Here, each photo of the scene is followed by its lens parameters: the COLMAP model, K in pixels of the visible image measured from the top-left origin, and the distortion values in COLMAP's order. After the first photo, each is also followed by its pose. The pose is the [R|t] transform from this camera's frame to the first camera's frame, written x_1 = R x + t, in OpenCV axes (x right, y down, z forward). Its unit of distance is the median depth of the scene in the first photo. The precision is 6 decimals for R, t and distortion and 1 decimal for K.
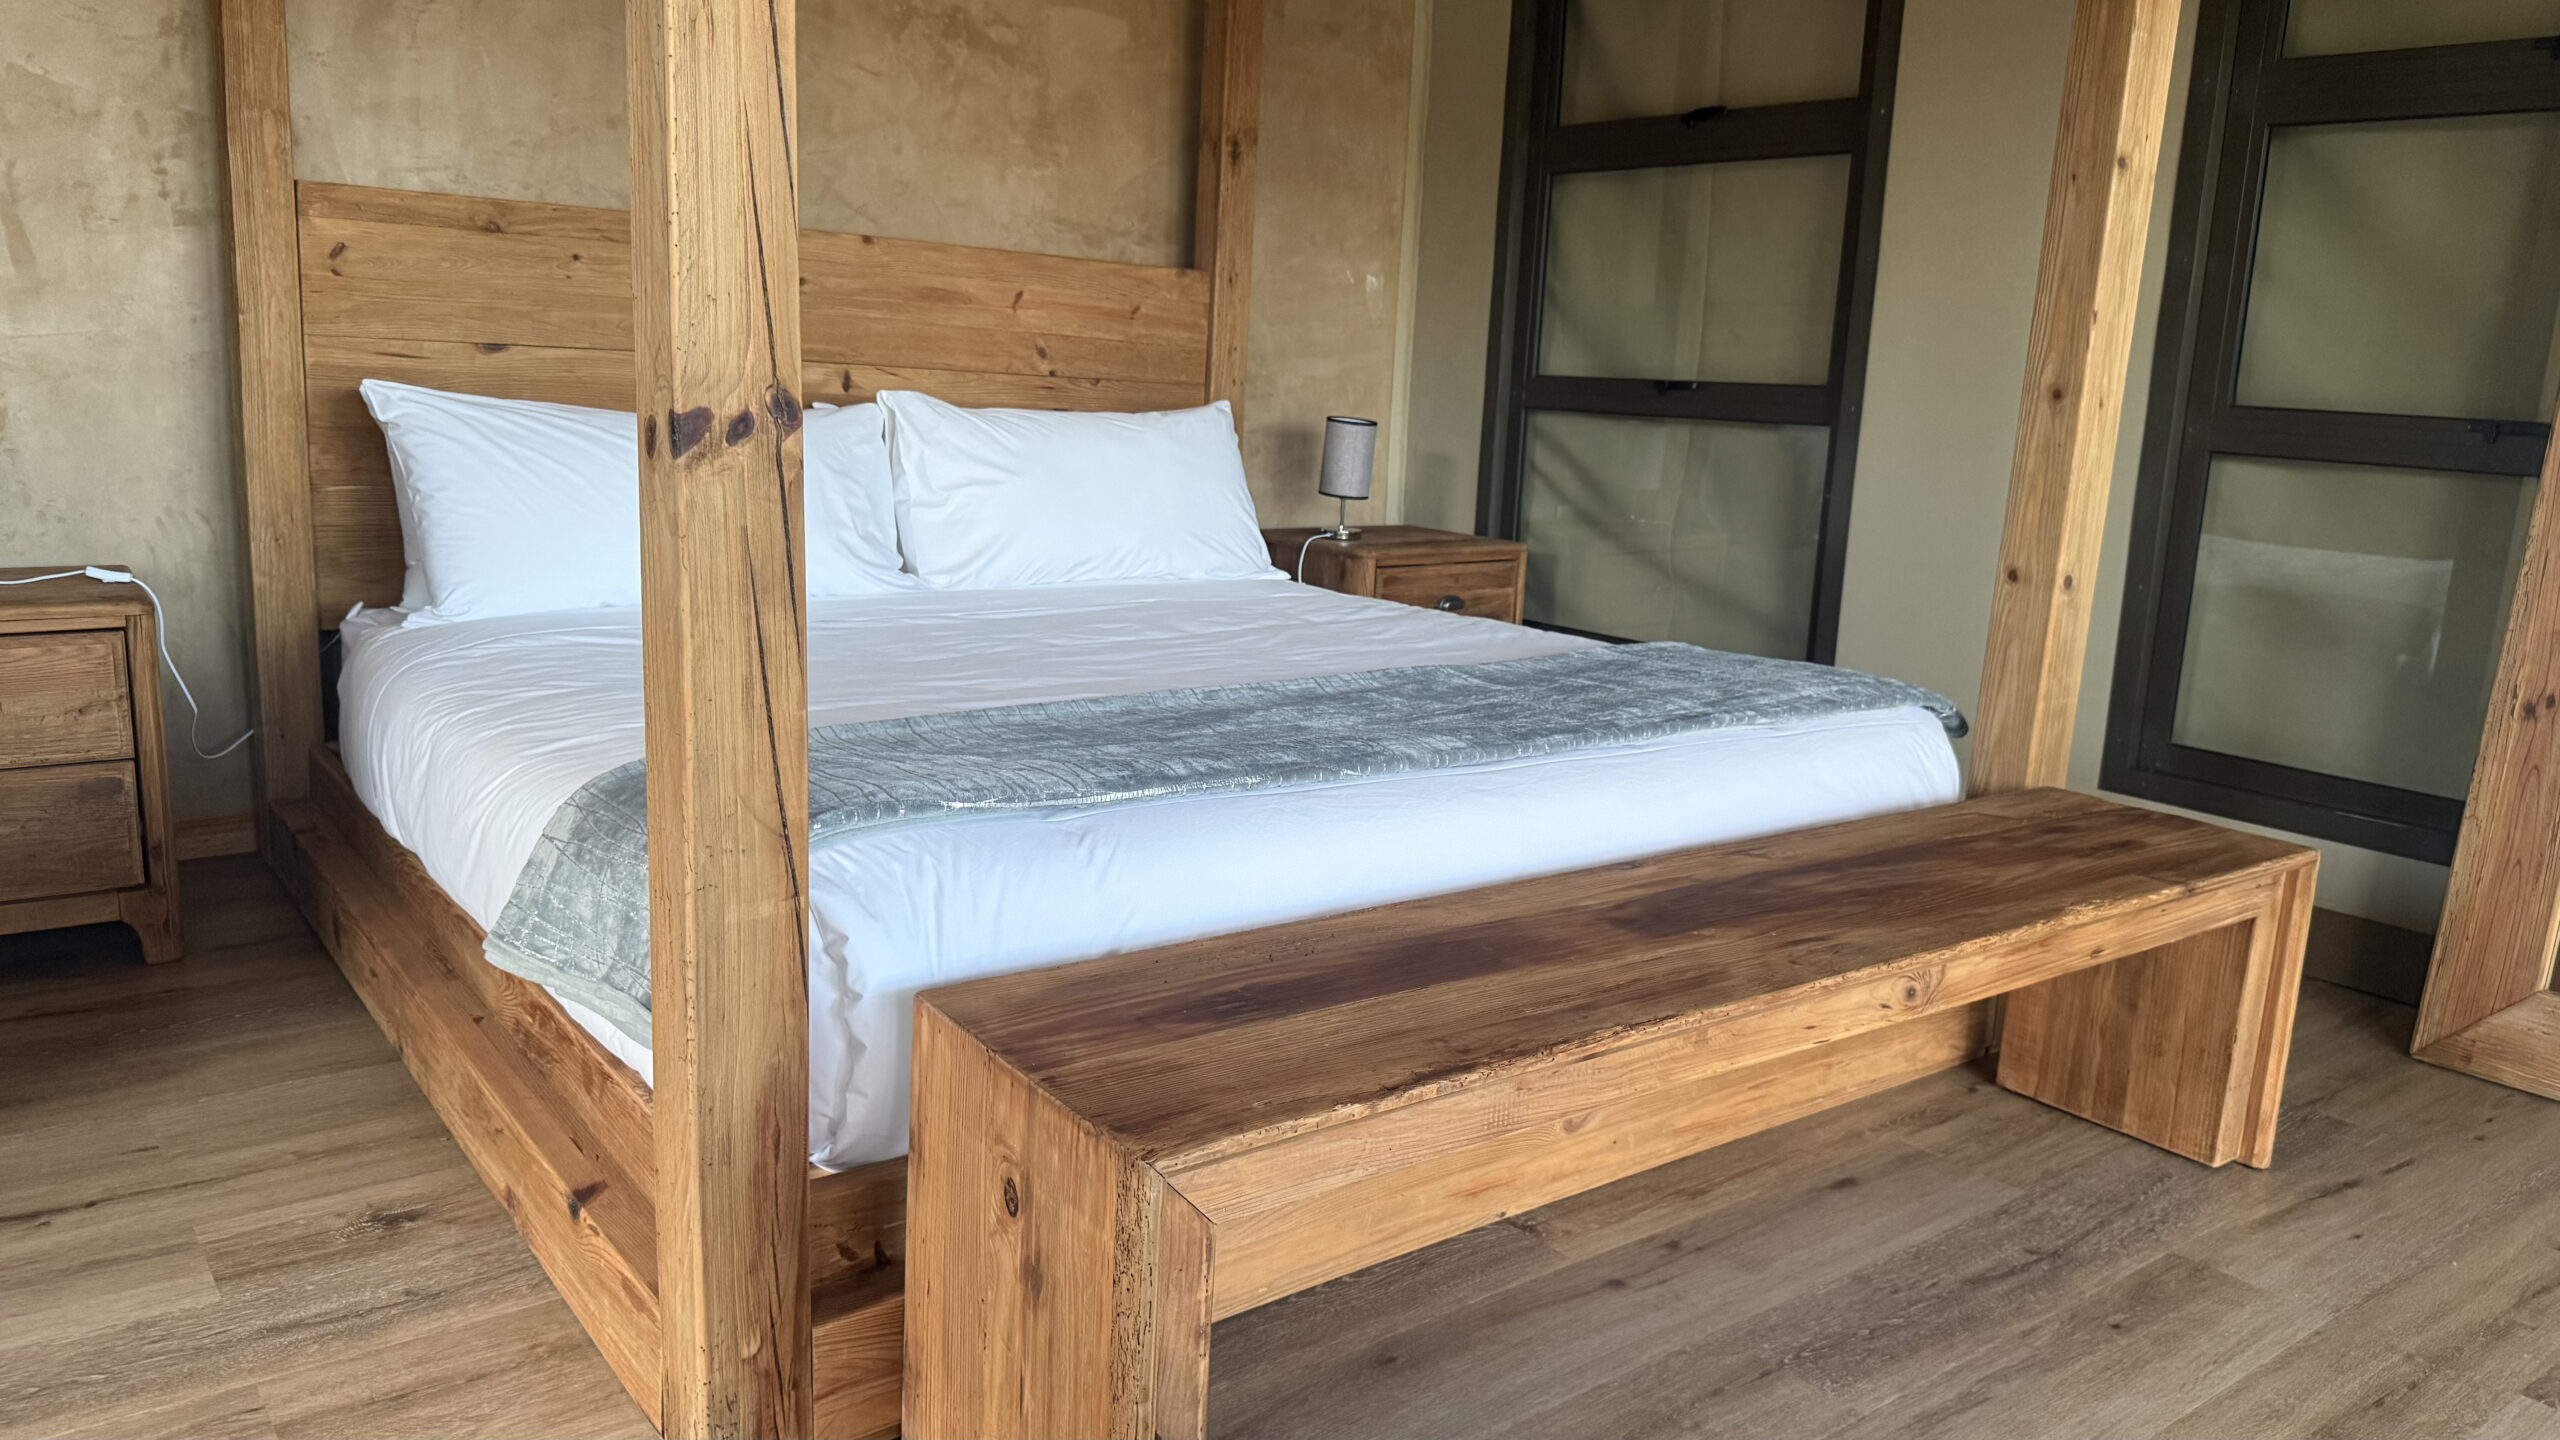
lens RADIAL K [[1813.5, 0, 1293.2], [0, 1813.5, 723.1], [0, 0, 1]] dist [0.068631, -0.096320]
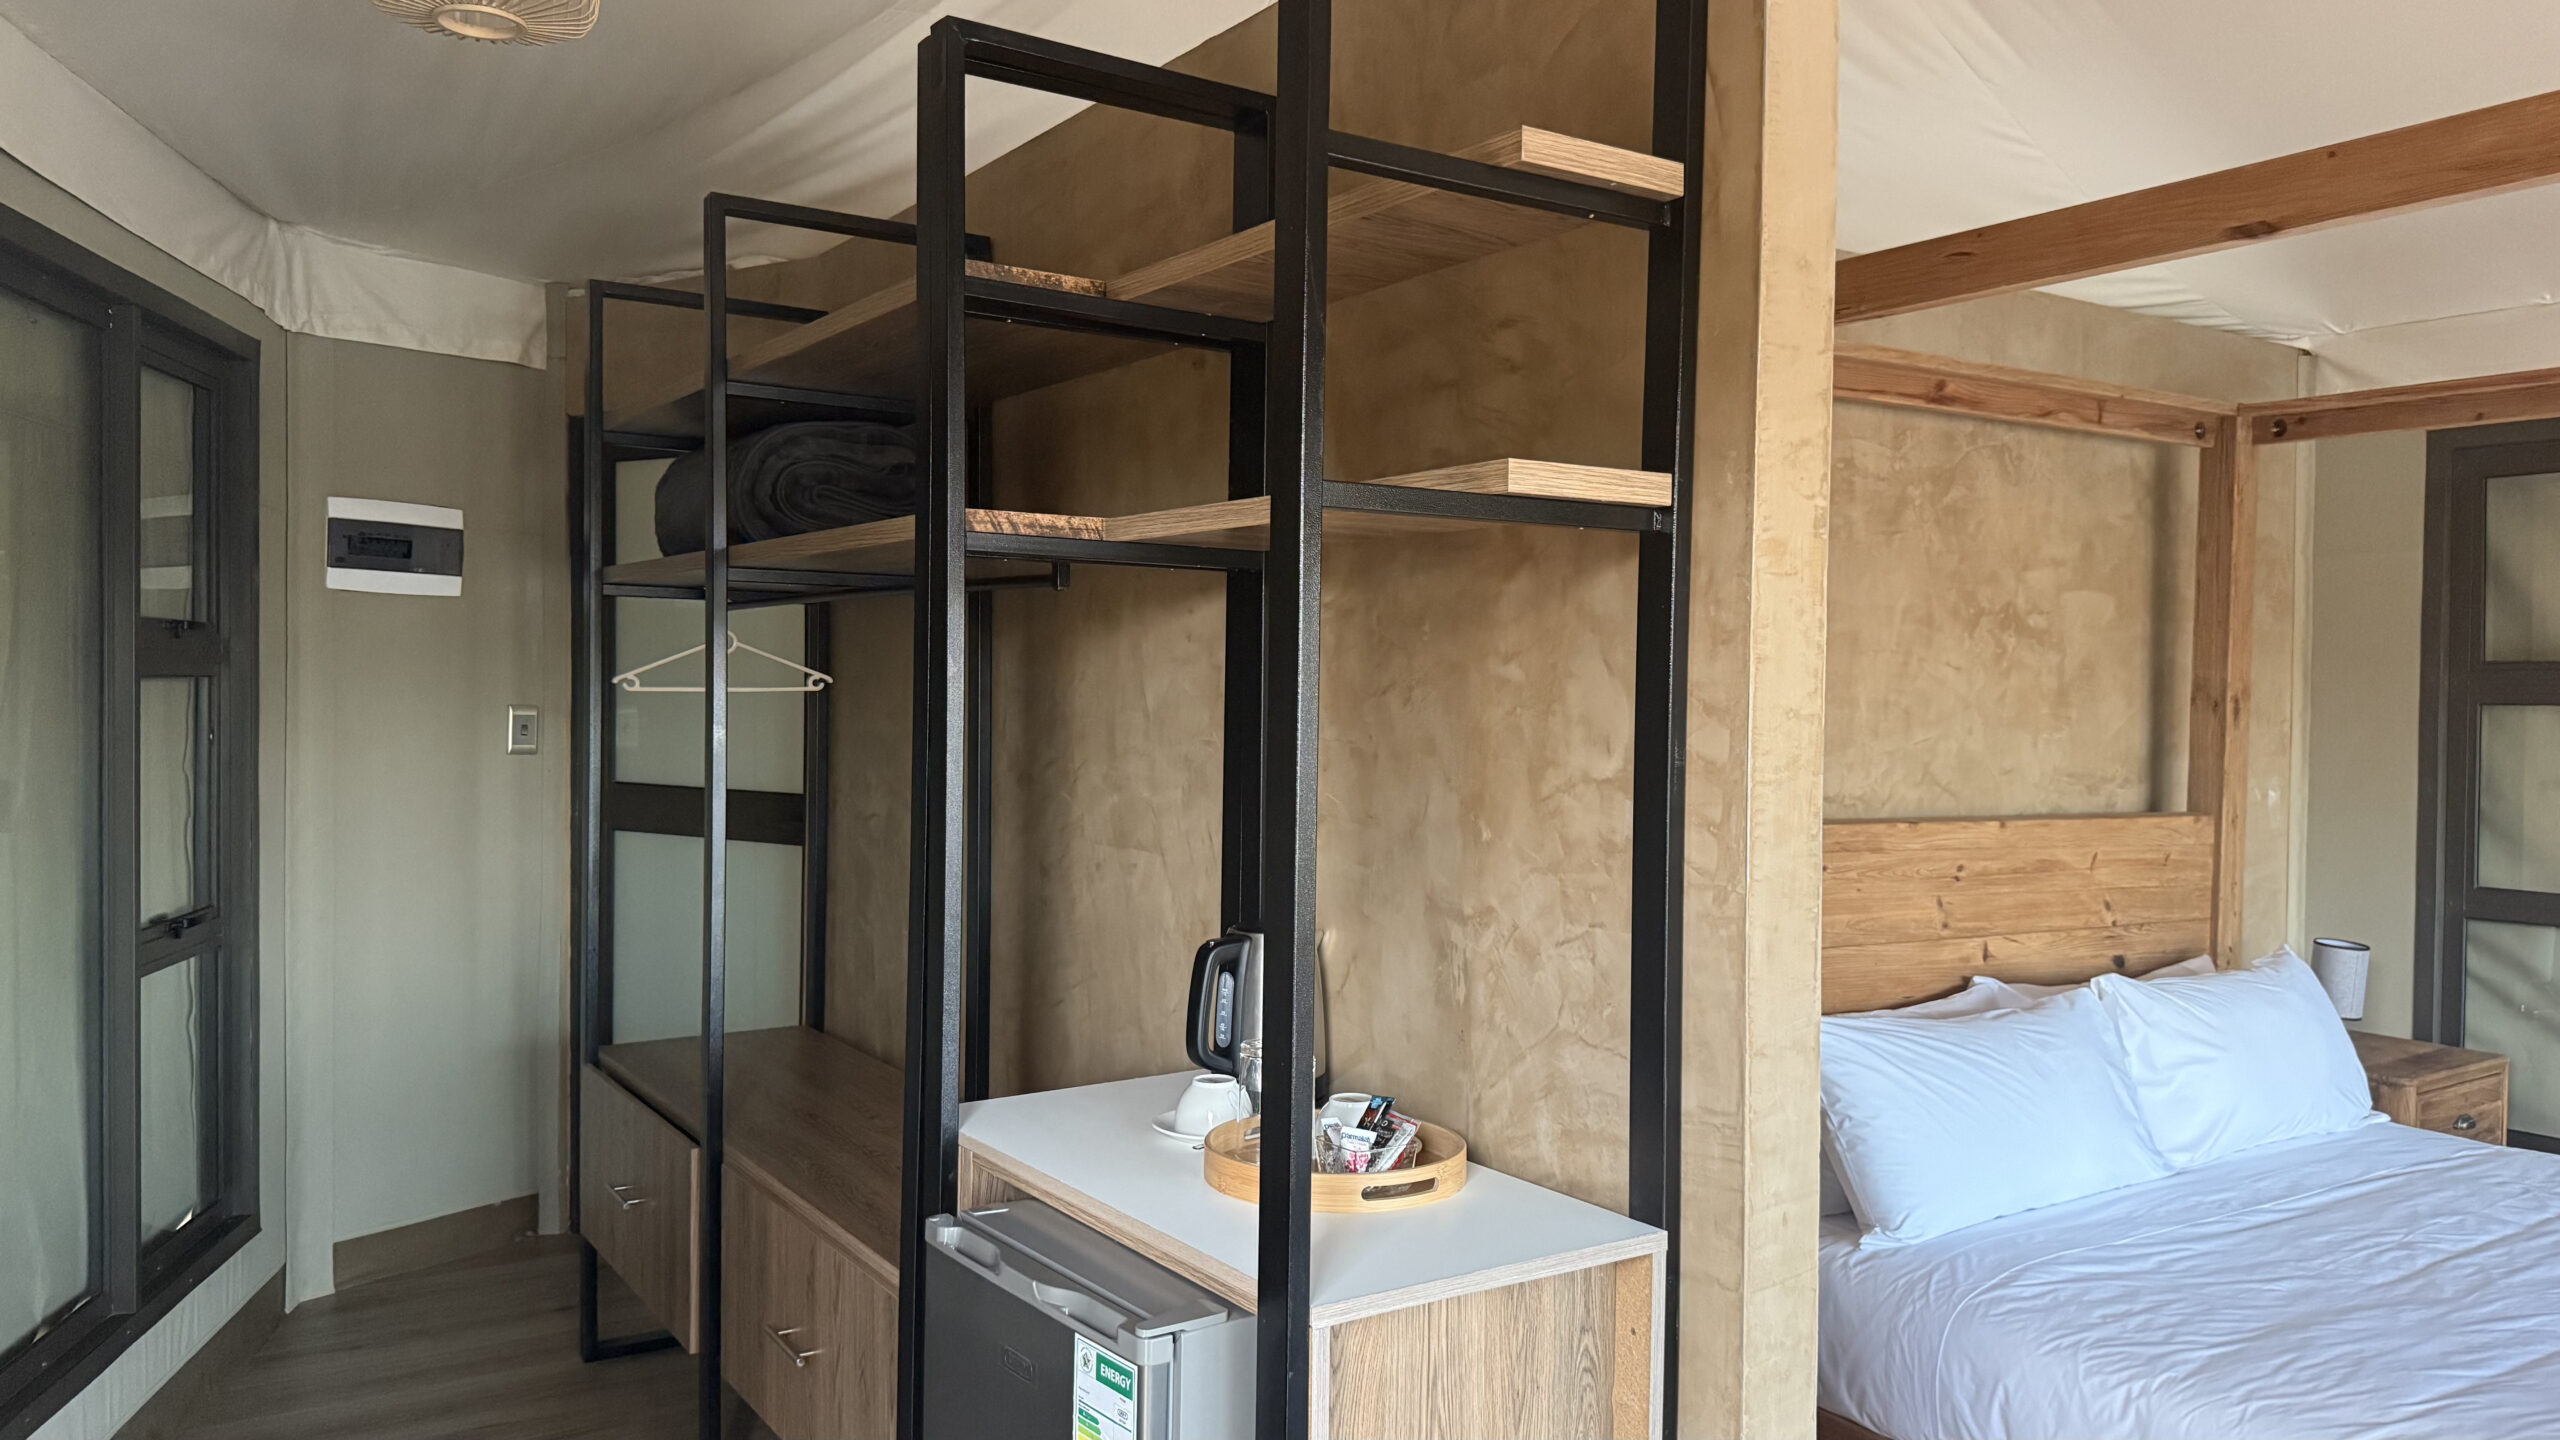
lens RADIAL K [[1813.5, 0, 1290.0], [0, 1813.5, 724.0], [0, 0, 1]] dist [0.068631, -0.096320]
pose [[0.996569, -0.035591, -0.074722, -0.633777], [0.021358, 0.982828, -0.183281, -0.144639], [0.079962, 0.181057, 0.980217, -0.136606]]
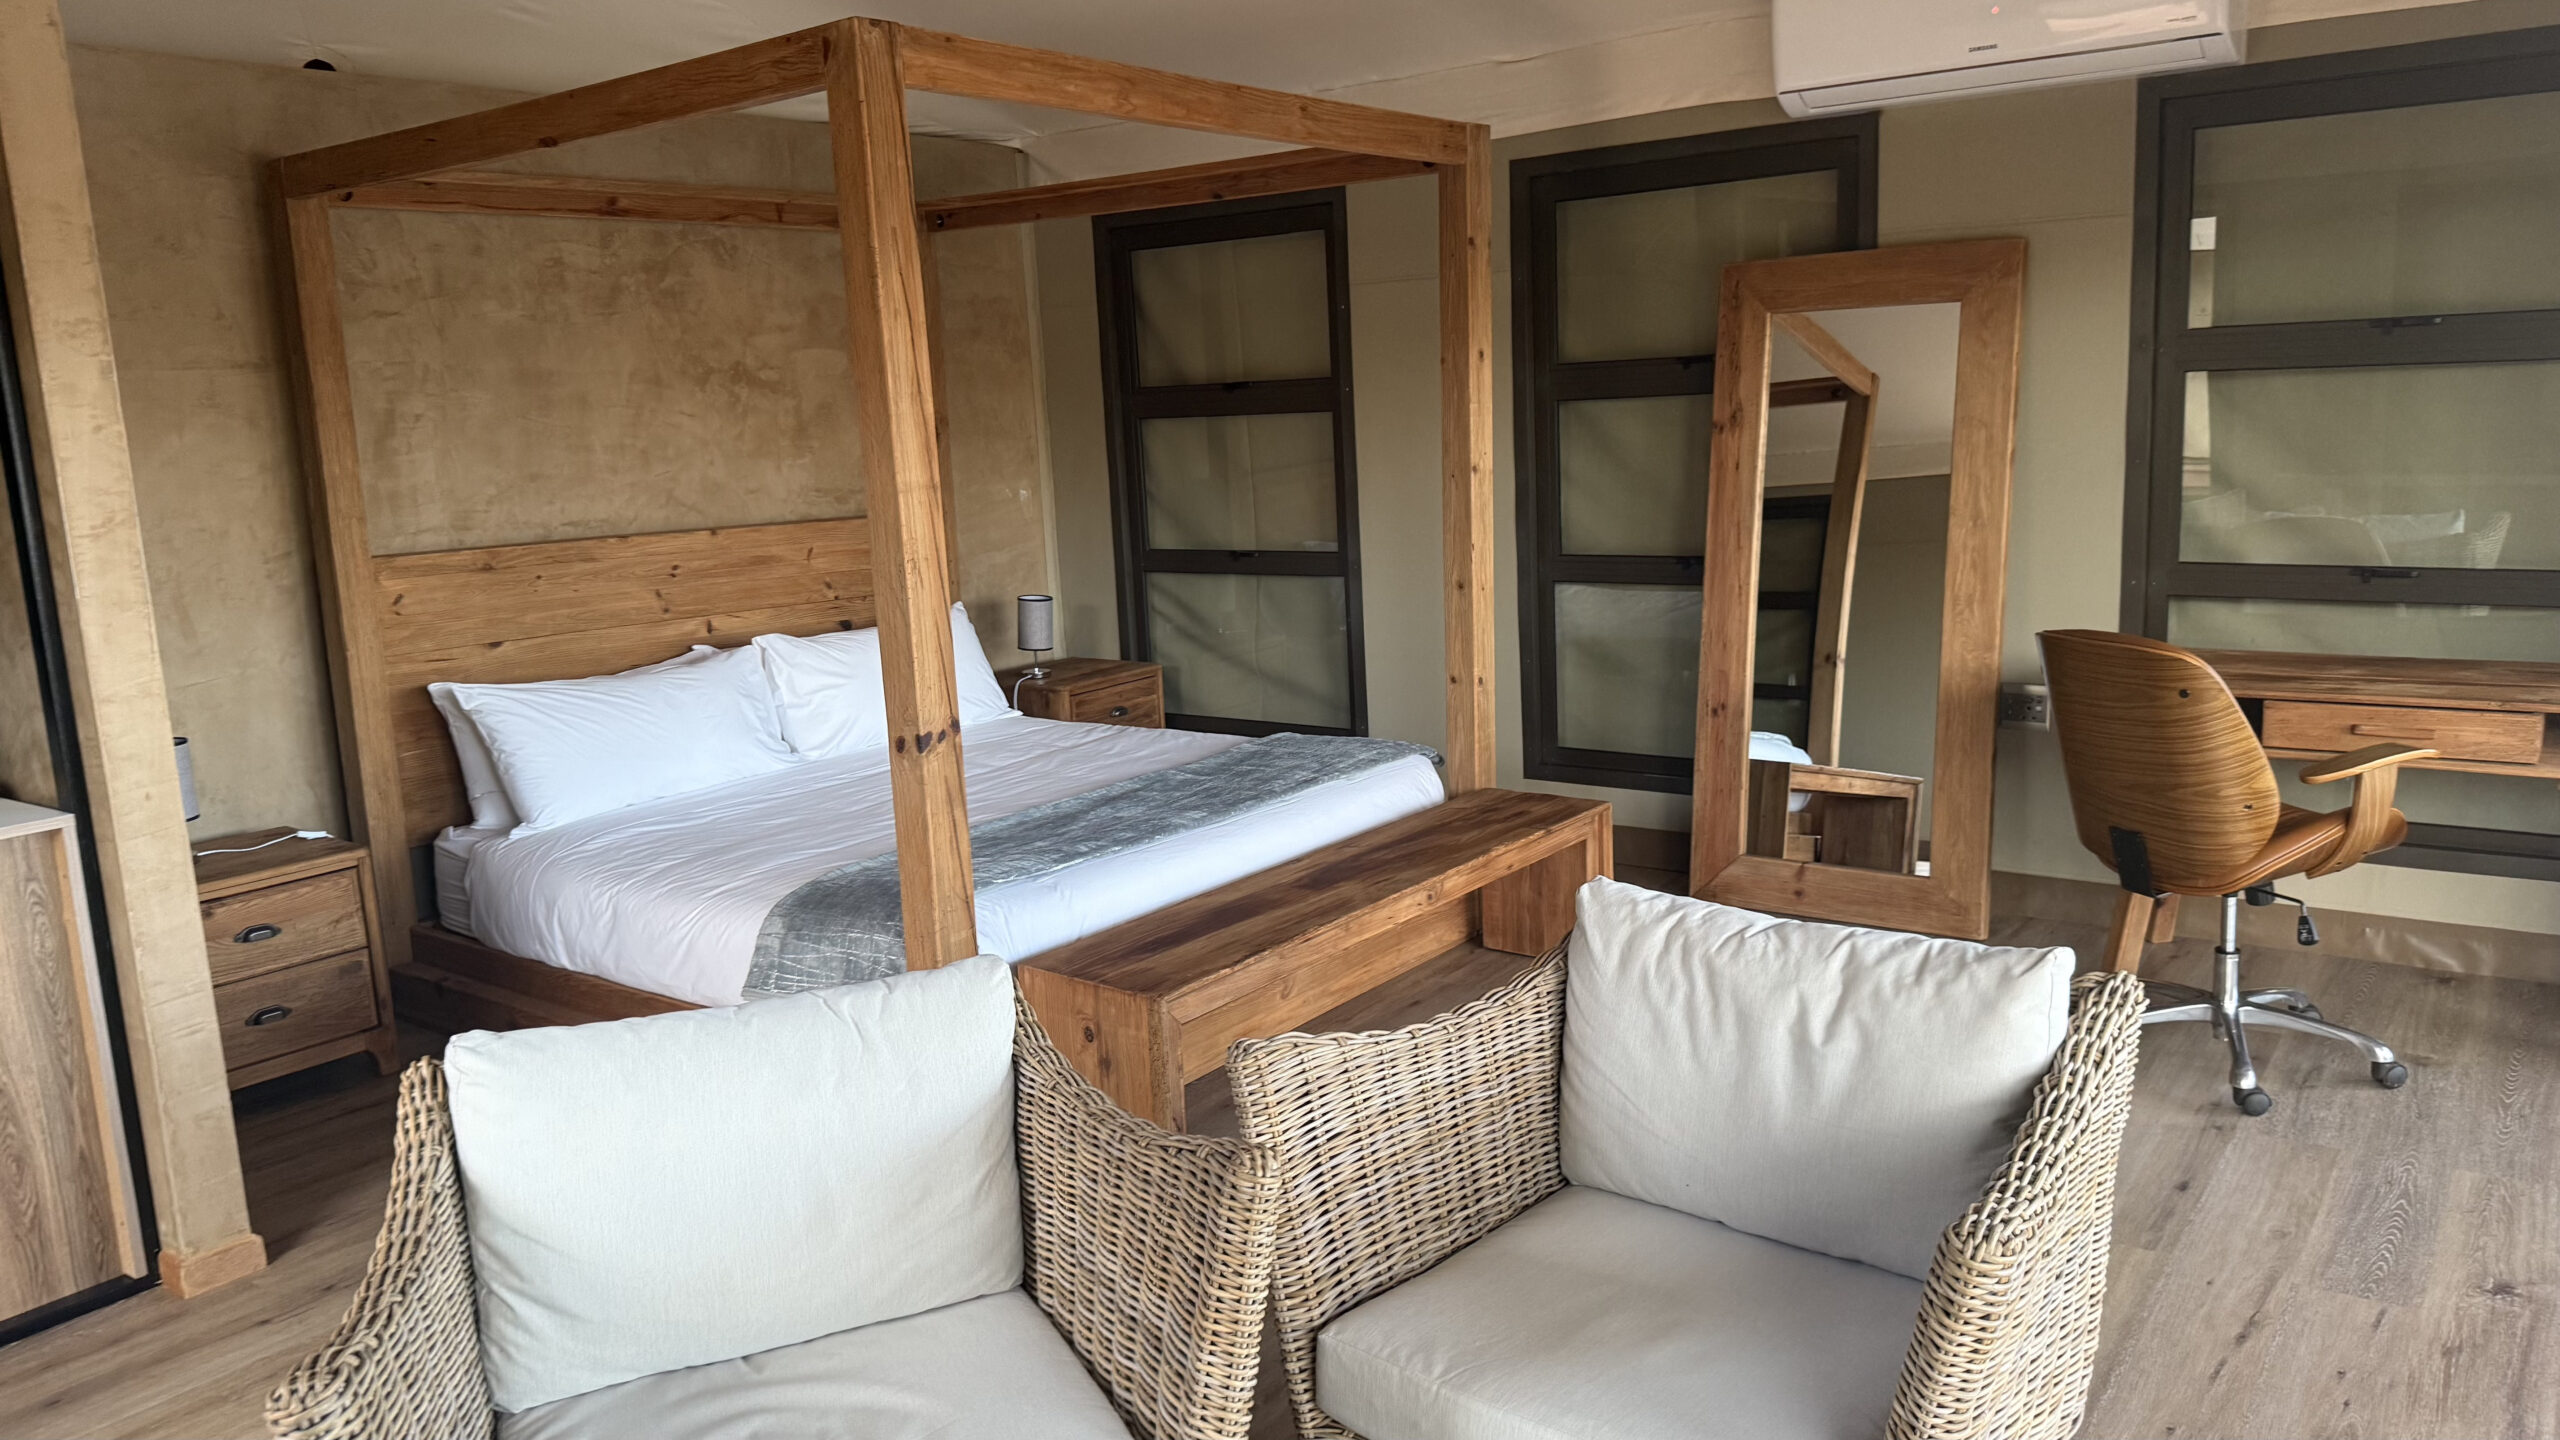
lens RADIAL K [[1813.5, 0, 1302.6], [0, 1813.5, 709.0], [0, 0, 1]] dist [0.068631, -0.096320]
pose [[0.957222, -0.135481, 0.255679, -0.190830], [0.142082, 0.989827, -0.007436, -0.046721], [-0.252070, 0.043446, 0.966733, -0.612584]]
